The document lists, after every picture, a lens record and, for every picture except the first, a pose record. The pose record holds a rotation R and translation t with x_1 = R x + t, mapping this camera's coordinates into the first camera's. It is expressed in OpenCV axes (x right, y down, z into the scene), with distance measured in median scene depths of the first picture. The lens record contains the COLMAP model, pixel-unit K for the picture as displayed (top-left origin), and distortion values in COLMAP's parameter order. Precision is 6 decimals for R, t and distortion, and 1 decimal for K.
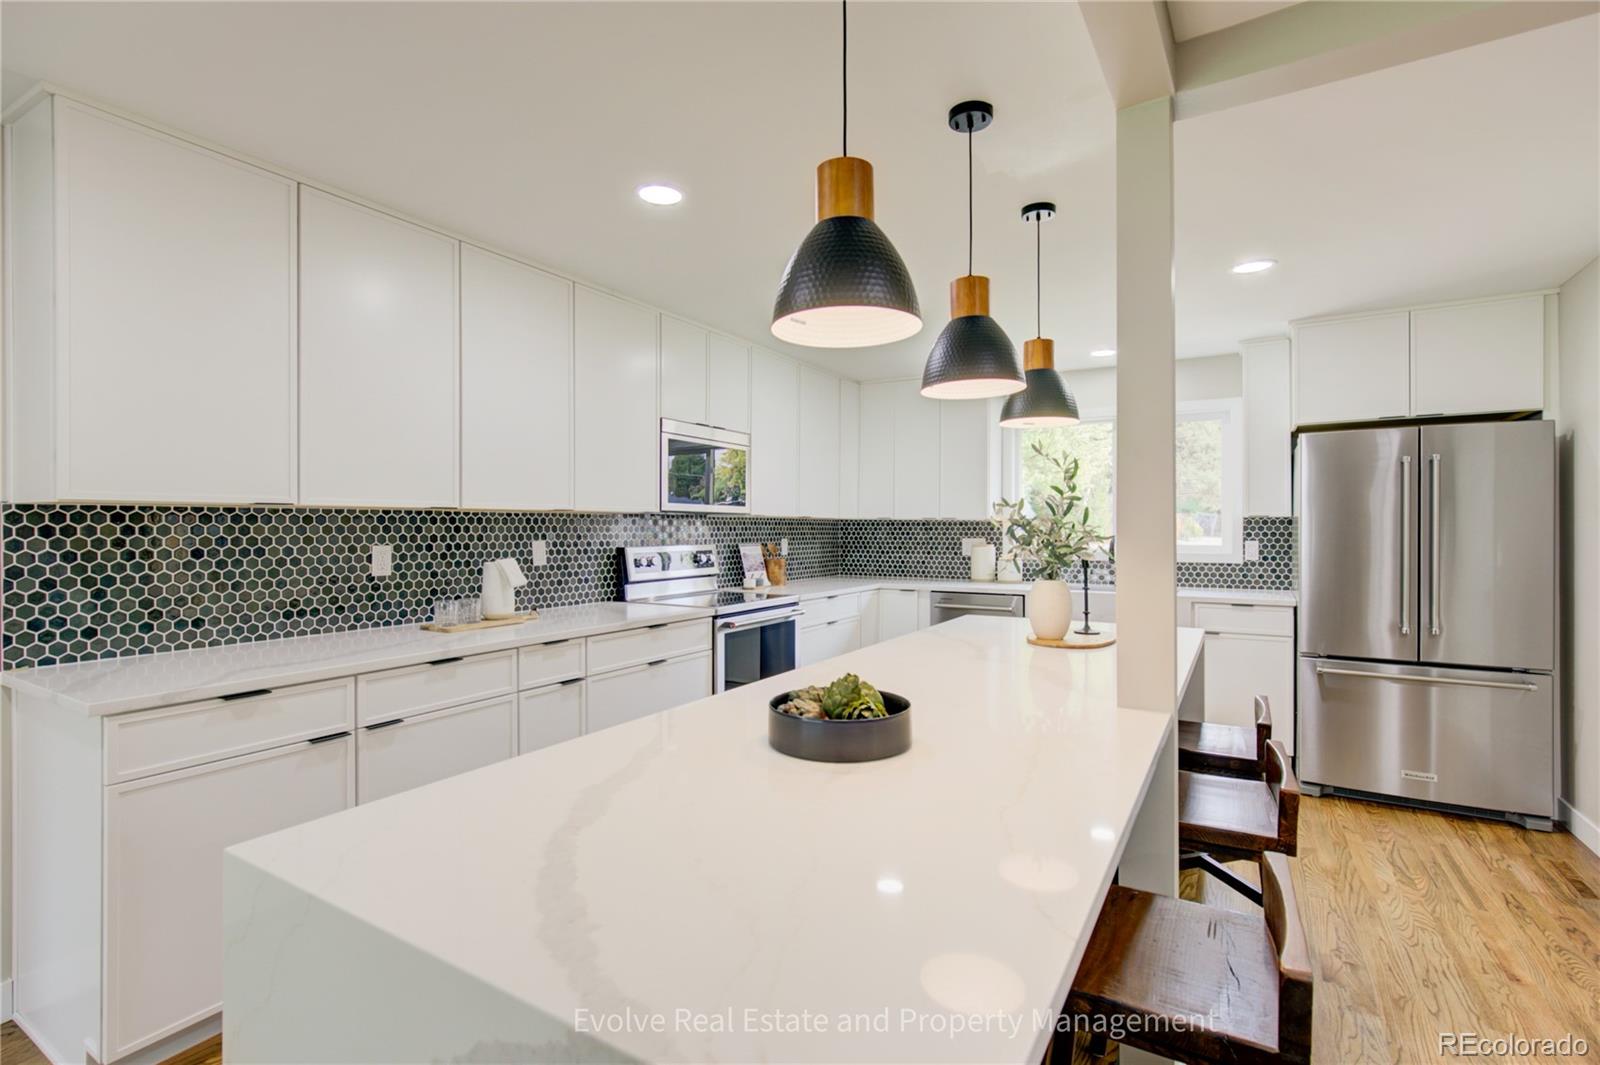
lens RADIAL K [[726.2, 0, 802.8], [0, 726.2, 530.8], [0, 0, 1]] dist [-0.004316, 0.003319]
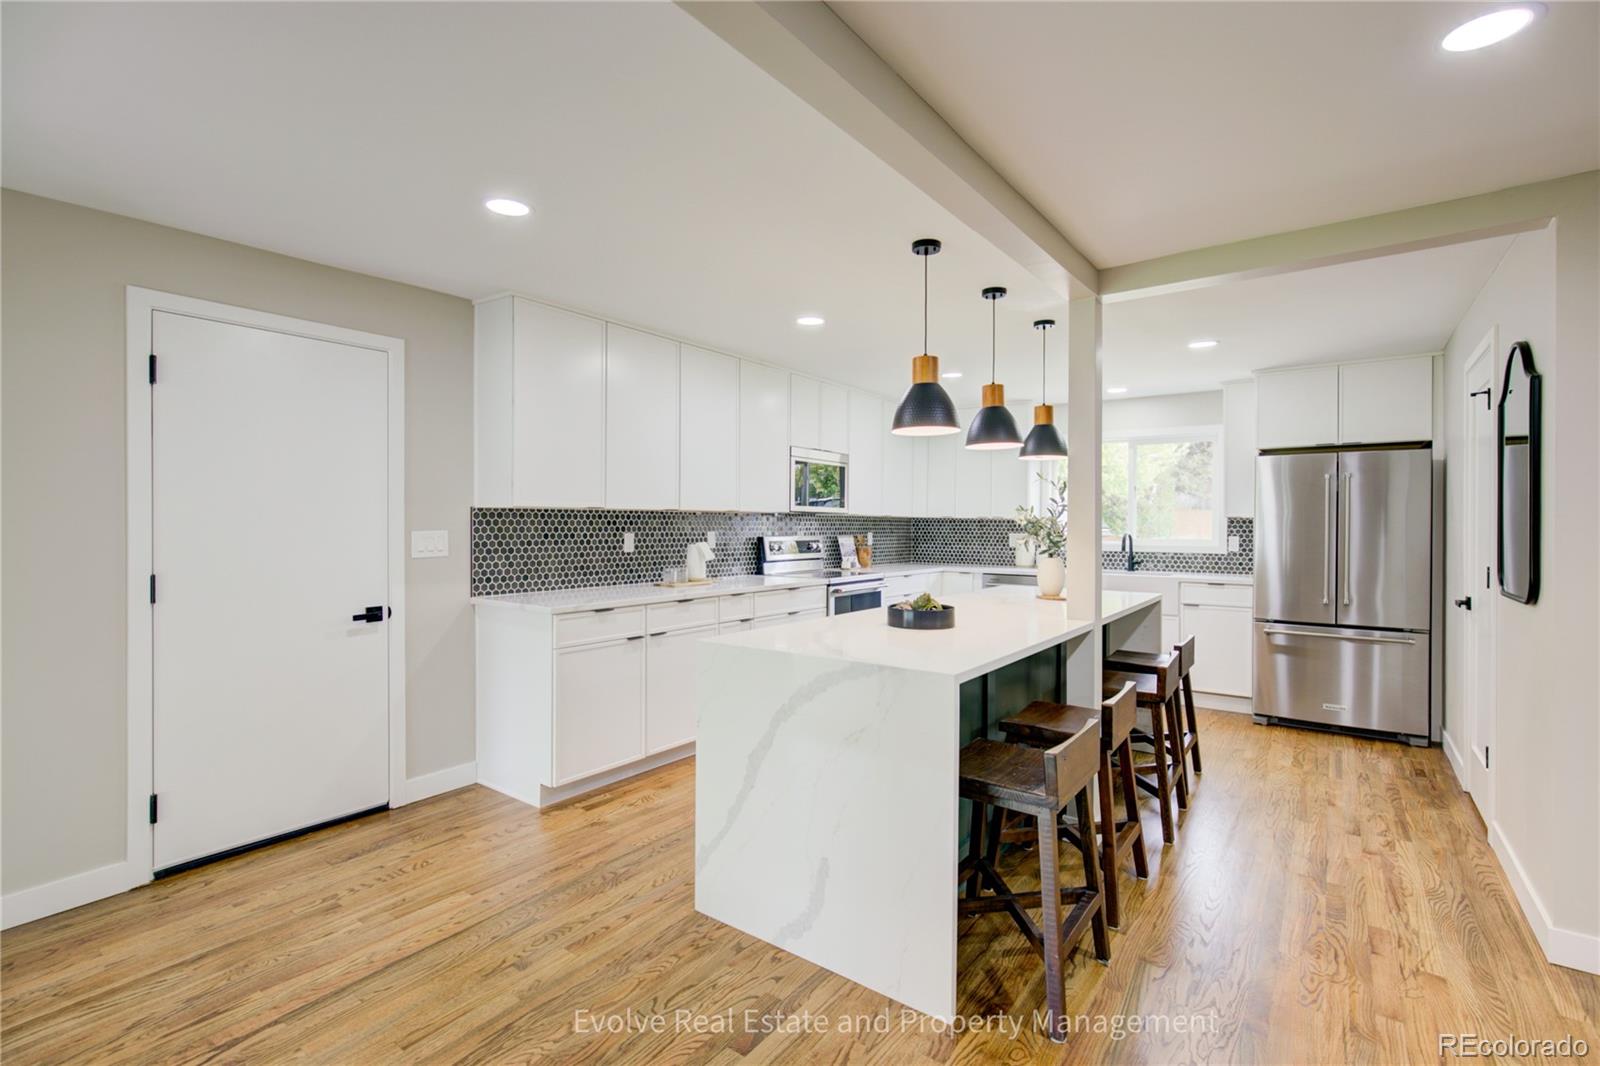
lens RADIAL K [[726.2, 0, 812.4], [0, 726.2, 531.4], [0, 0, 1]] dist [-0.004316, 0.003319]
pose [[0.996928, 0.008767, -0.077835, -0.042356], [-0.008221, 0.999939, 0.007334, 0.001027], [0.077894, -0.006672, 0.996939, -0.483464]]
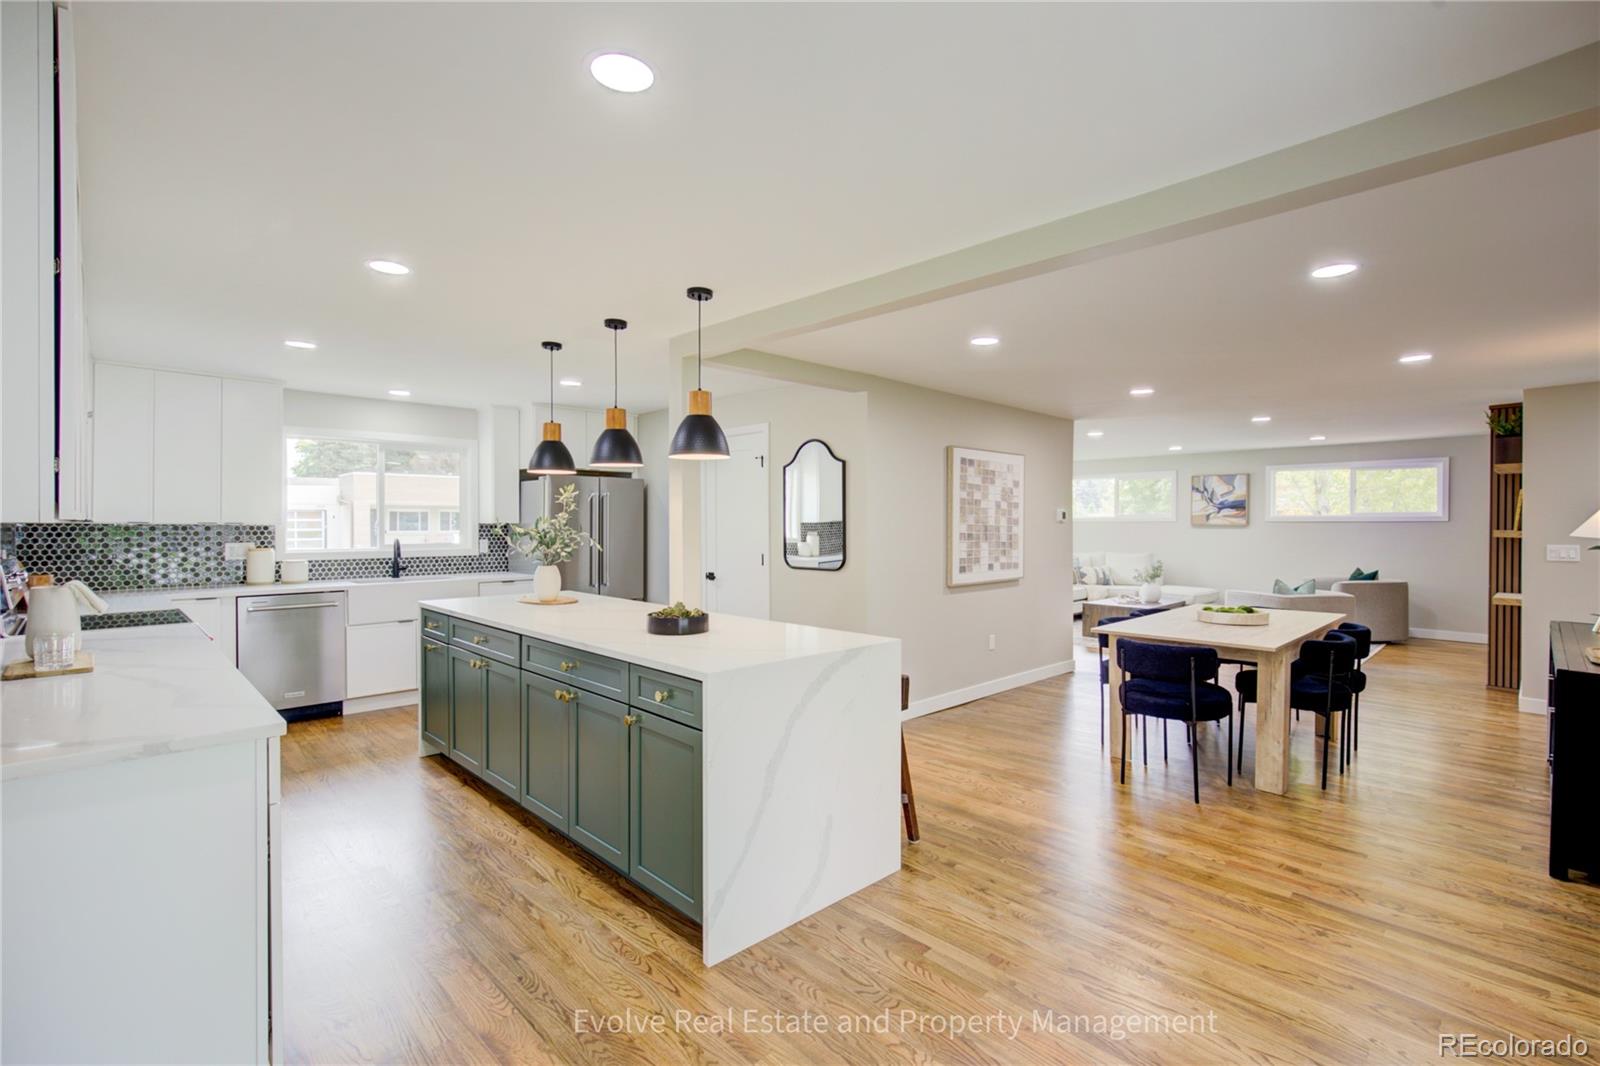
lens RADIAL K [[726.2, 0, 811.9], [0, 726.2, 528.0], [0, 0, 1]] dist [-0.004316, 0.003319]
pose [[0.242006, -0.003670, 0.970268, -0.879610], [0.000013, 0.999993, 0.003779, -0.021123], [-0.970275, -0.000902, 0.242005, 0.003872]]
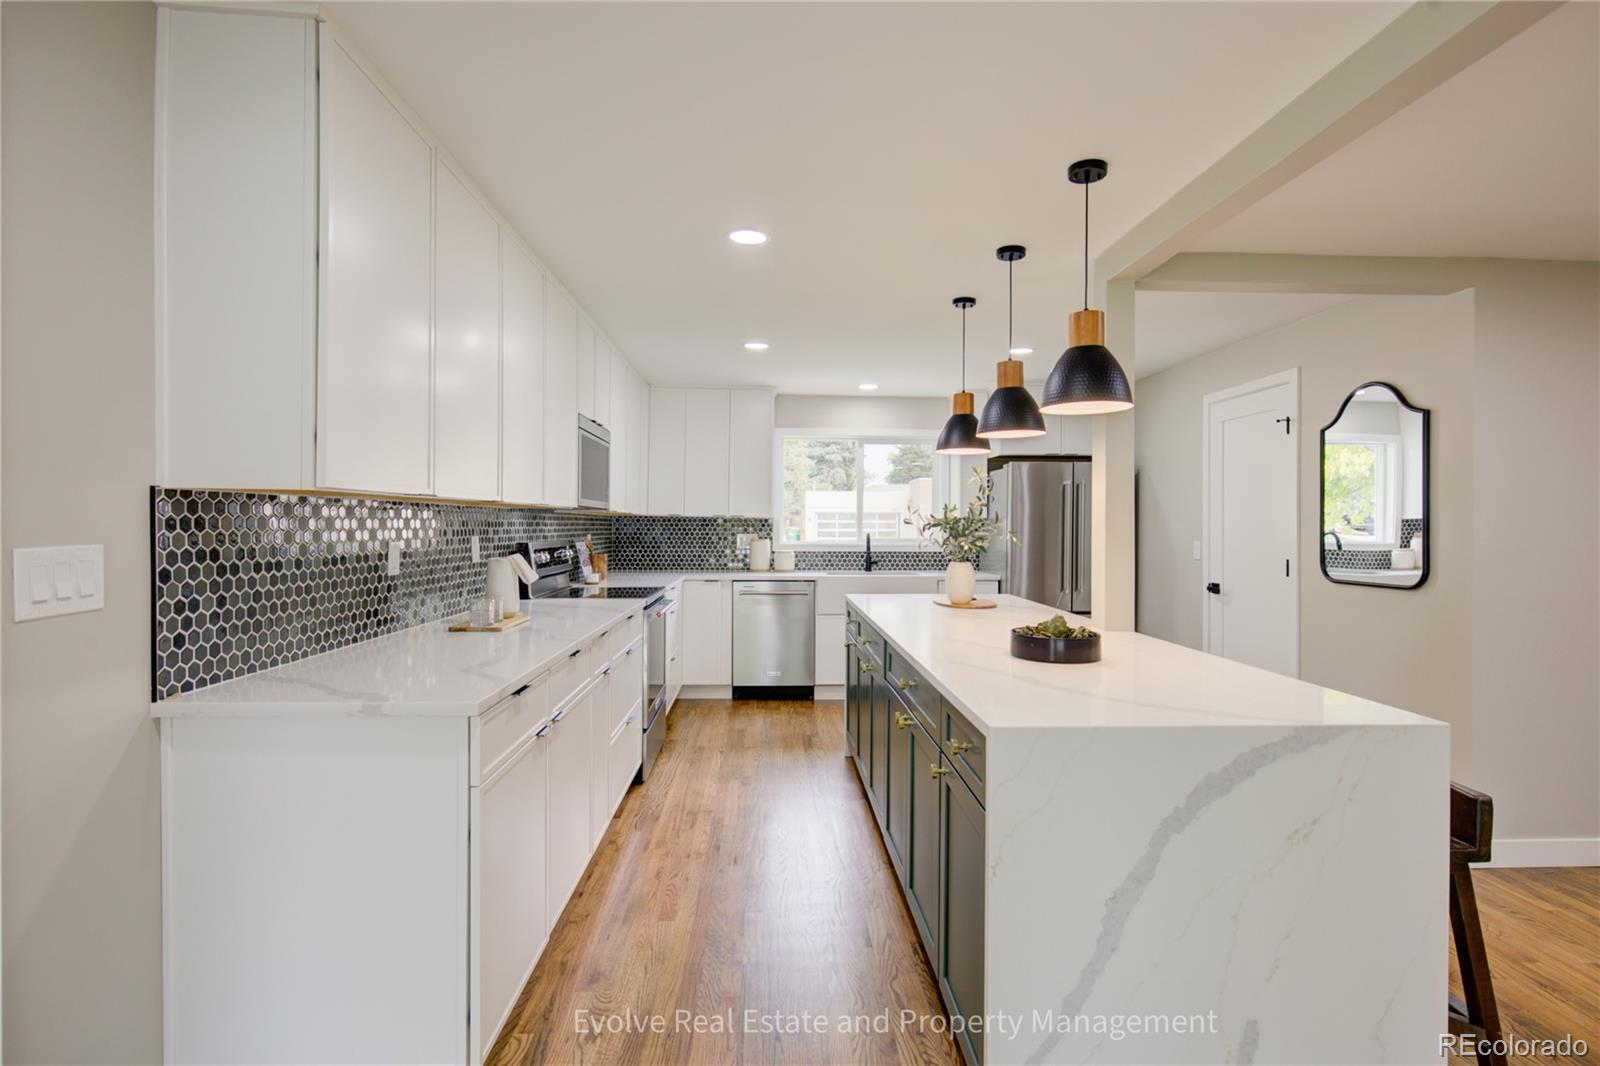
lens RADIAL K [[765.0, 0, 811.6], [0, 765.0, 528.5], [0, 0, 1]] dist [0.001848, -0.000951]
pose [[0.822530, 0.005250, 0.568697, -0.585331], [-0.007955, 0.999966, 0.002275, -0.001023], [-0.568666, -0.006395, 0.822544, -0.052421]]
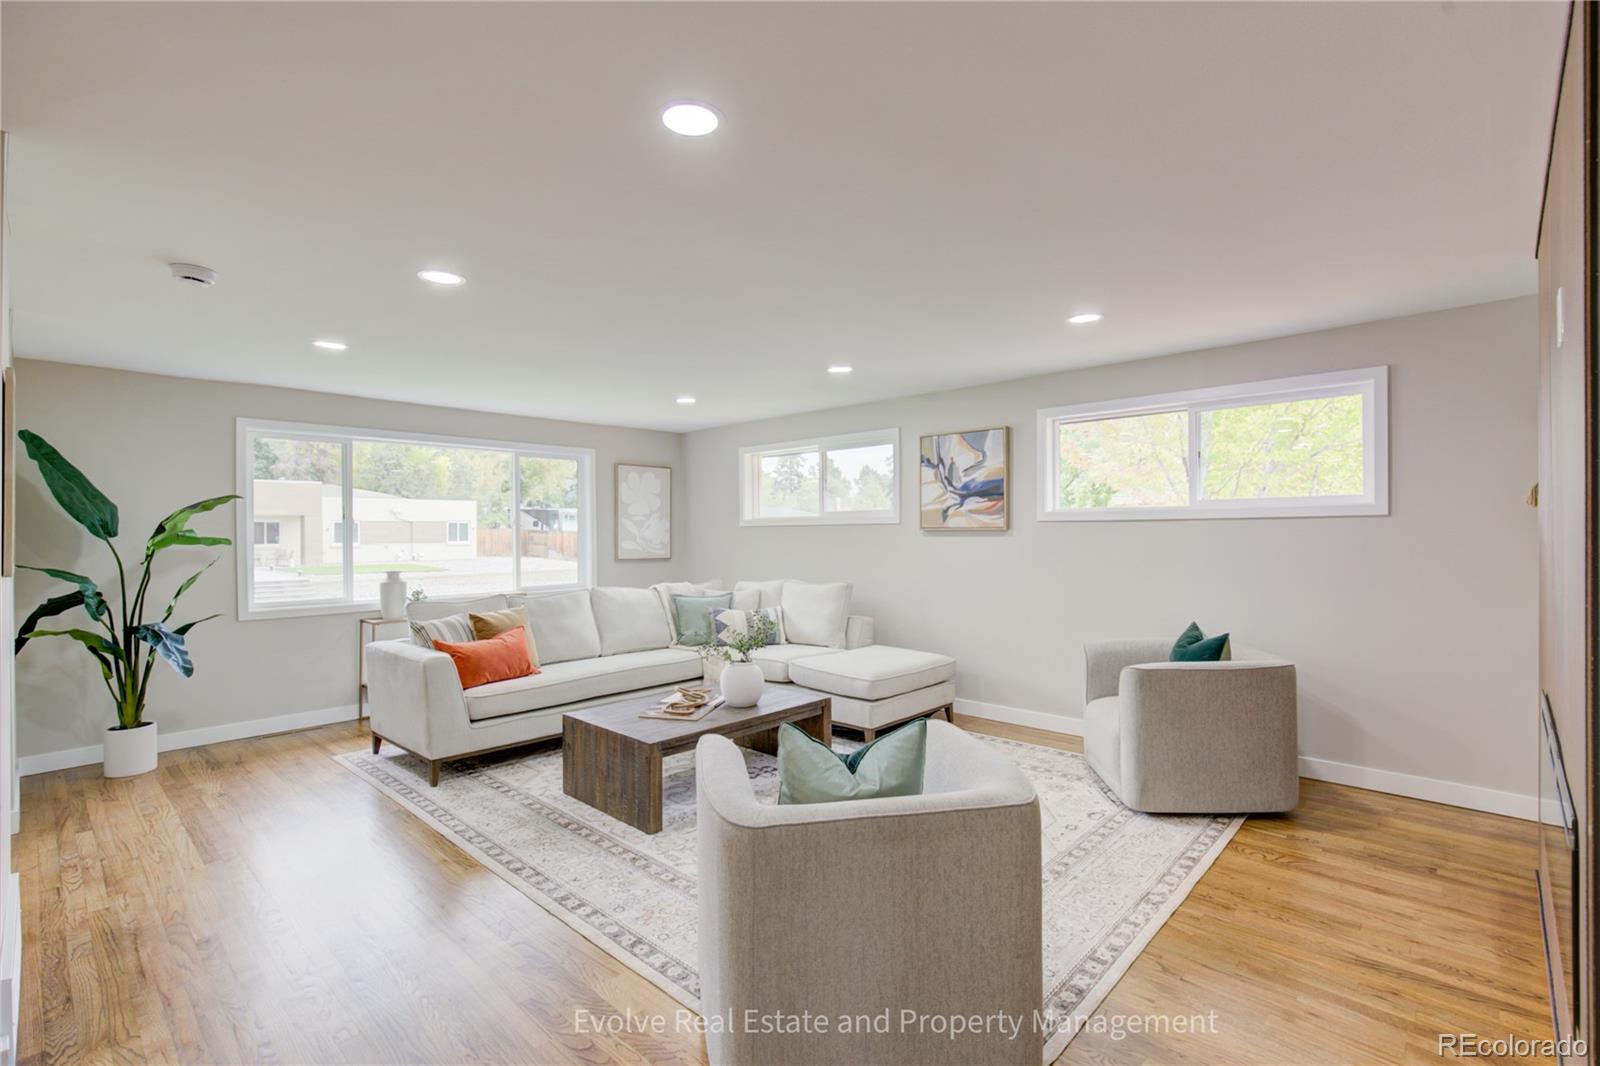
lens RADIAL K [[726.2, 0, 801.3], [0, 726.2, 530.4], [0, 0, 1]] dist [-0.004316, 0.003319]
pose [[0.208397, 0.002373, 0.978041, 0.970045], [0.008057, 0.999959, -0.004142, -0.015124], [-0.978011, 0.008743, 0.208370, -0.953627]]
